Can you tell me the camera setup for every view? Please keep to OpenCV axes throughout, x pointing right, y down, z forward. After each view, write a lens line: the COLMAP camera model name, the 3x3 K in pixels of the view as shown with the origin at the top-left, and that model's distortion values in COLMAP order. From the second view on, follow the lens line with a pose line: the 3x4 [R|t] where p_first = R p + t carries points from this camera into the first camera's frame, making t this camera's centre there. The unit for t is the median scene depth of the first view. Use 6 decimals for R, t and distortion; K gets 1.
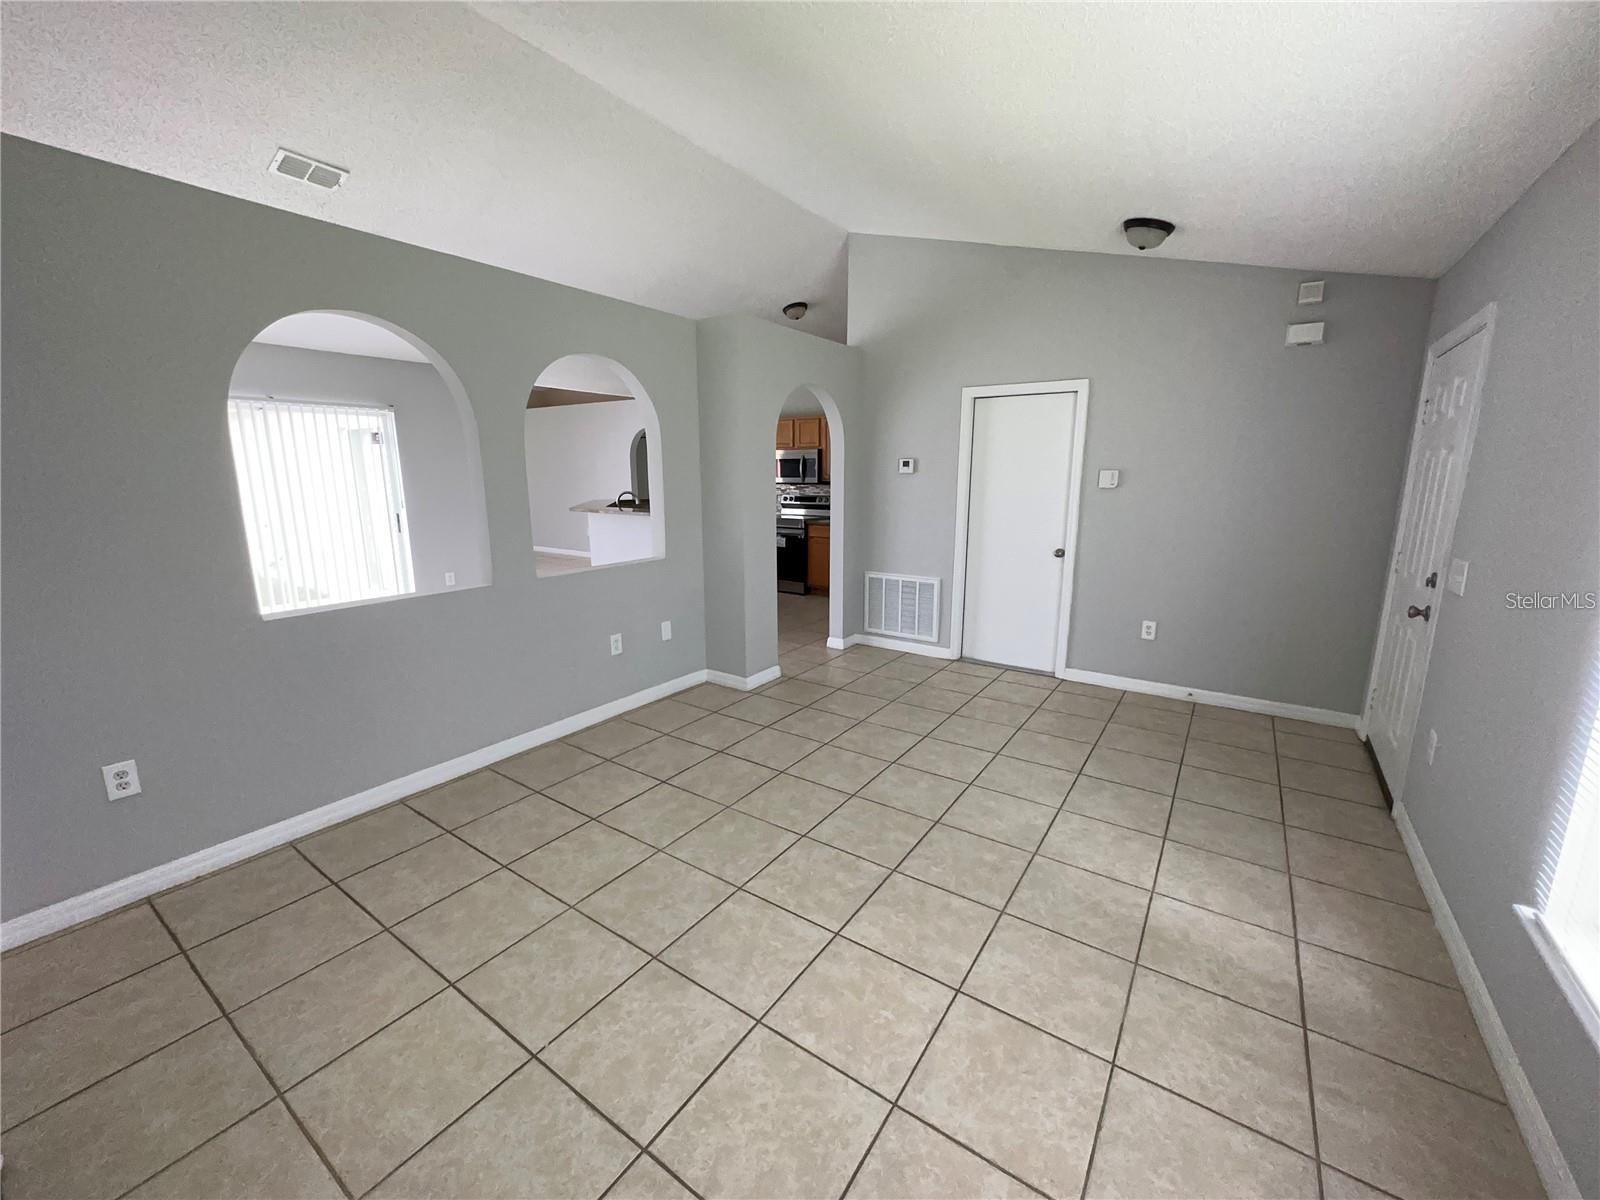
lens RADIAL K [[639.3, 0, 800.9], [0, 639.3, 598.0], [0, 0, 1]] dist [0.000708, -0.000415]
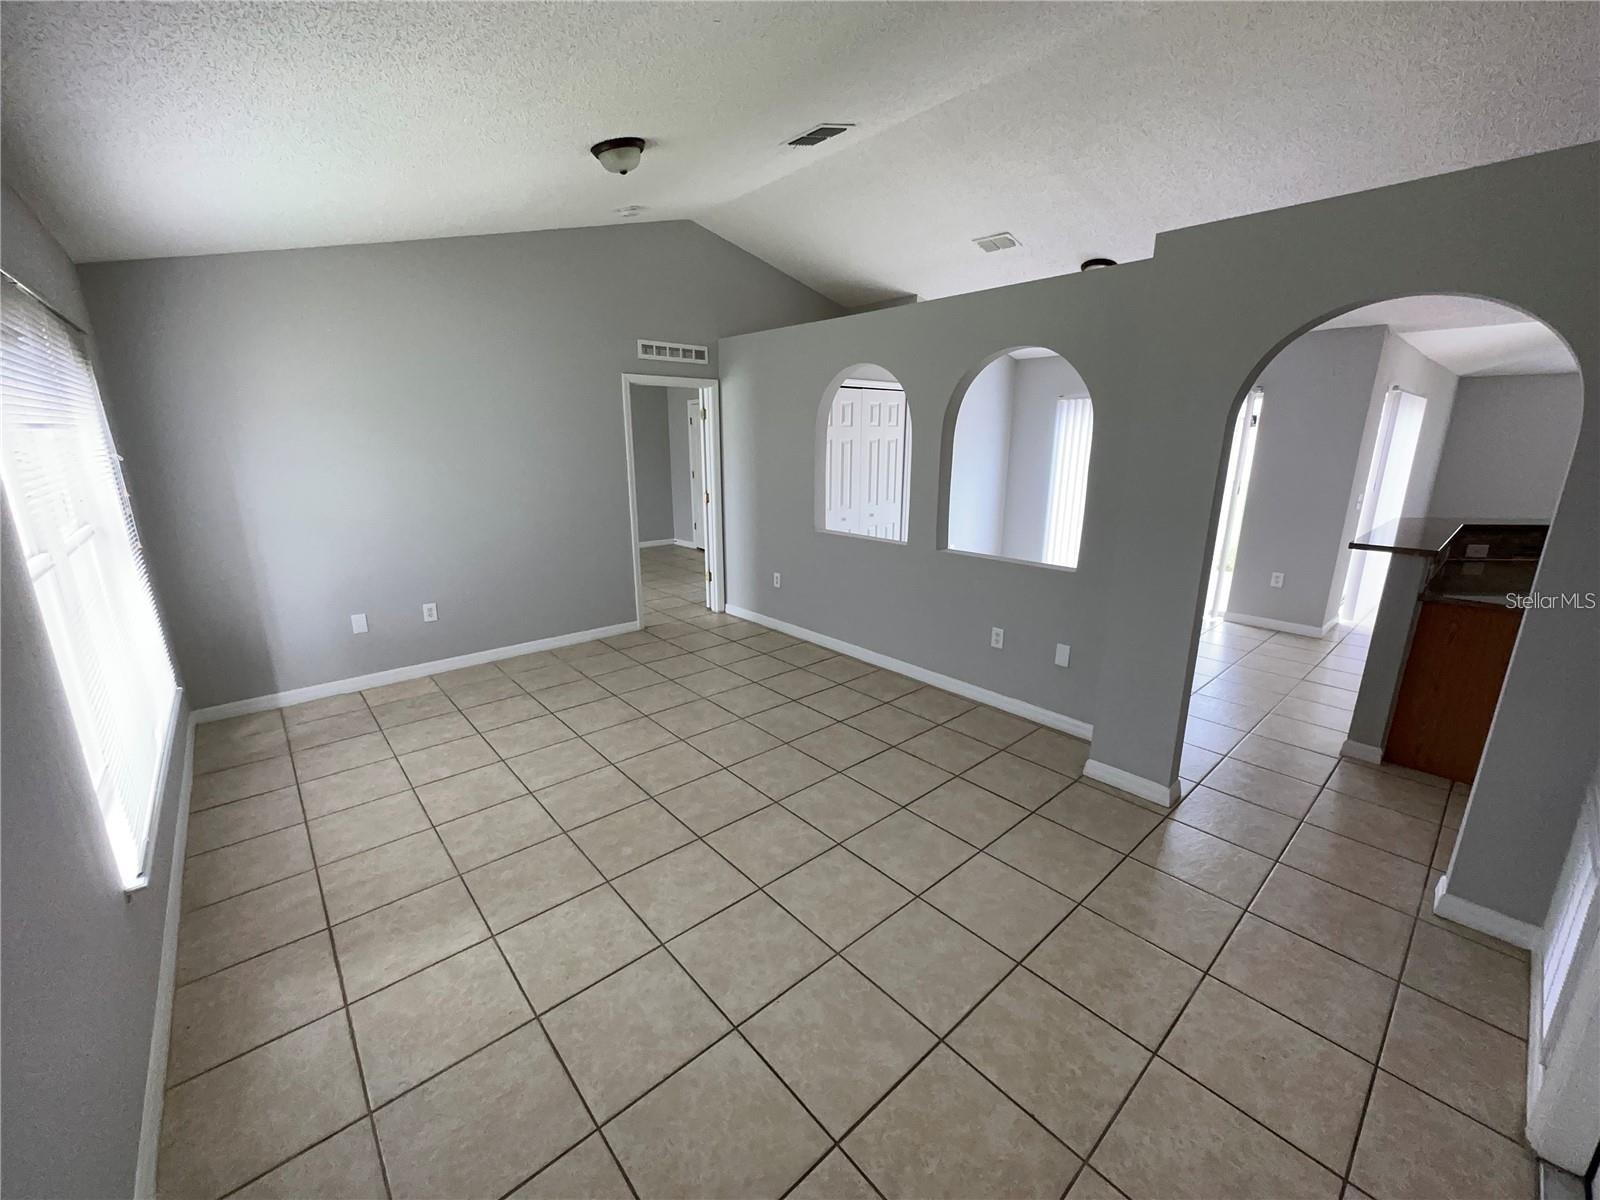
lens RADIAL K [[639.3, 0, 800.9], [0, 639.3, 598.0], [0, 0, 1]] dist [0.000708, -0.000415]
pose [[-0.242149, 0.240249, -0.940023, 1.026583], [-0.192914, 0.937591, 0.289322, -0.312205], [0.950867, 0.251403, -0.180689, 1.256895]]
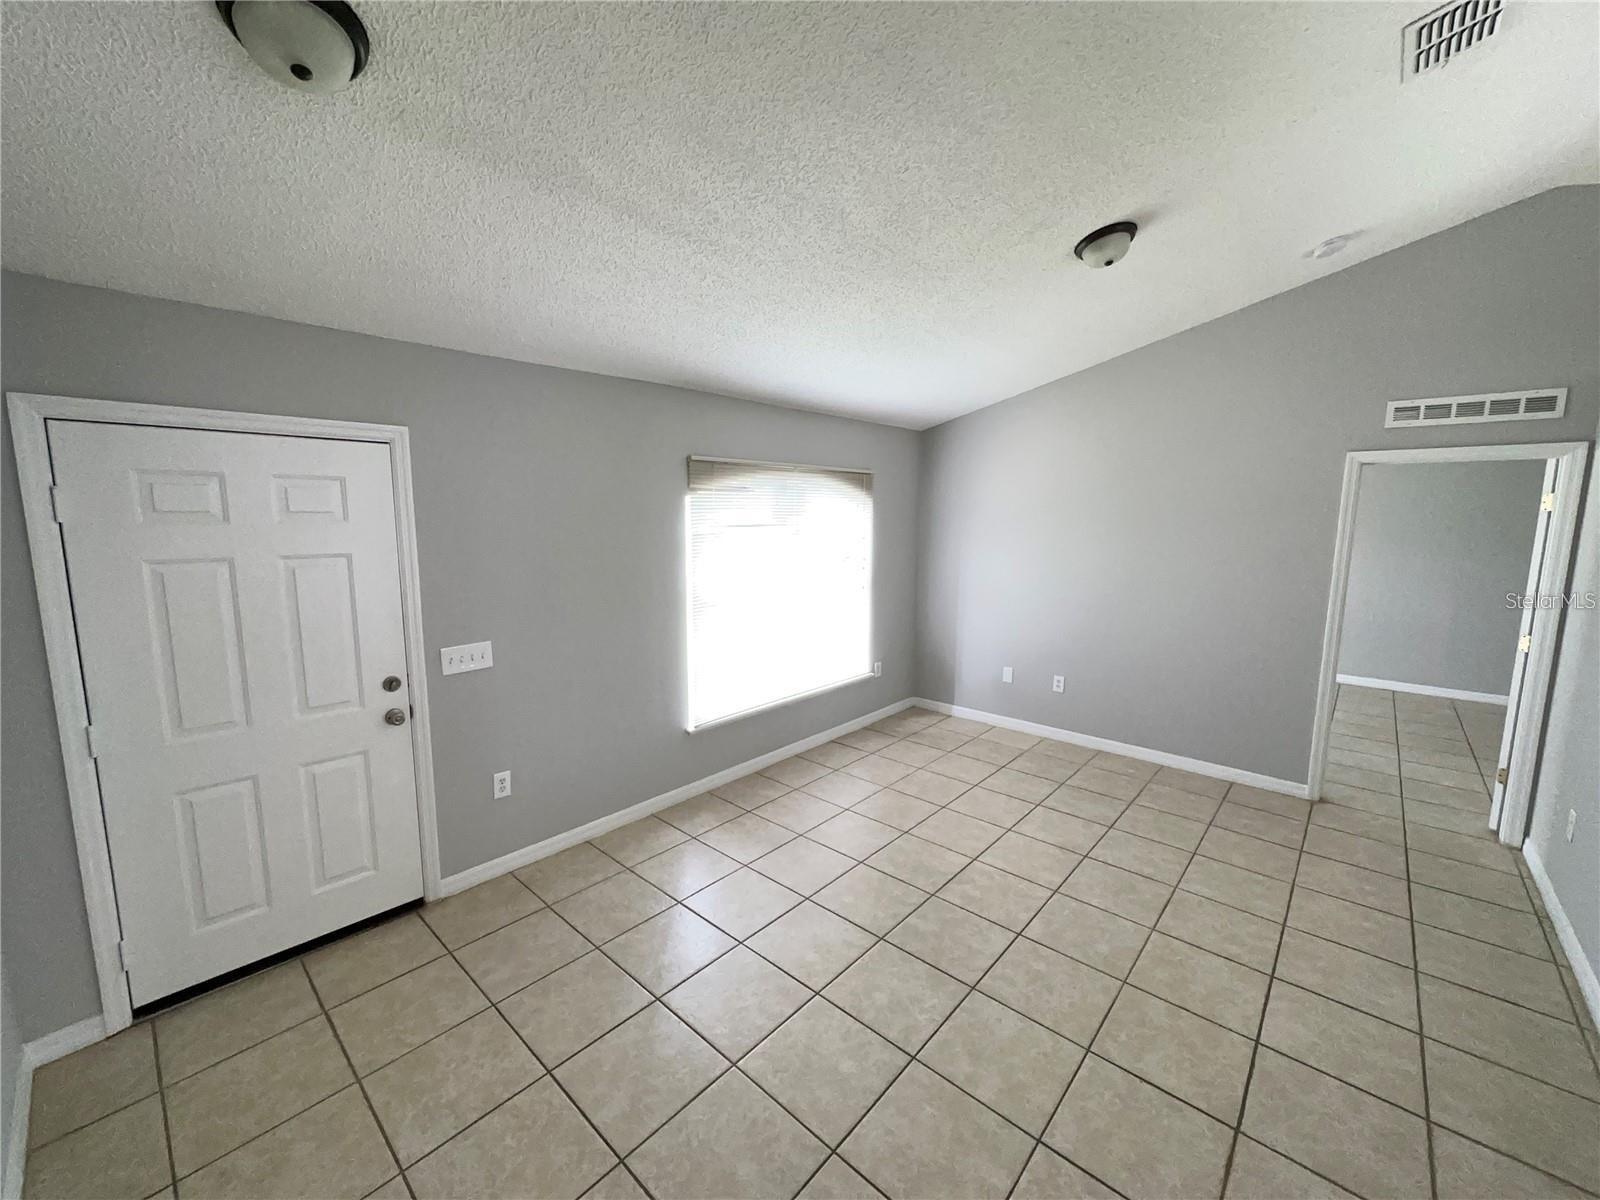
lens RADIAL K [[639.3, 0, 800.9], [0, 639.3, 598.0], [0, 0, 1]] dist [0.000708, -0.000415]
pose [[-0.991938, -0.020960, 0.124976, 0.227870], [0.020956, 0.945515, 0.324904, -0.460217], [-0.124976, 0.324904, -0.937453, 1.789938]]
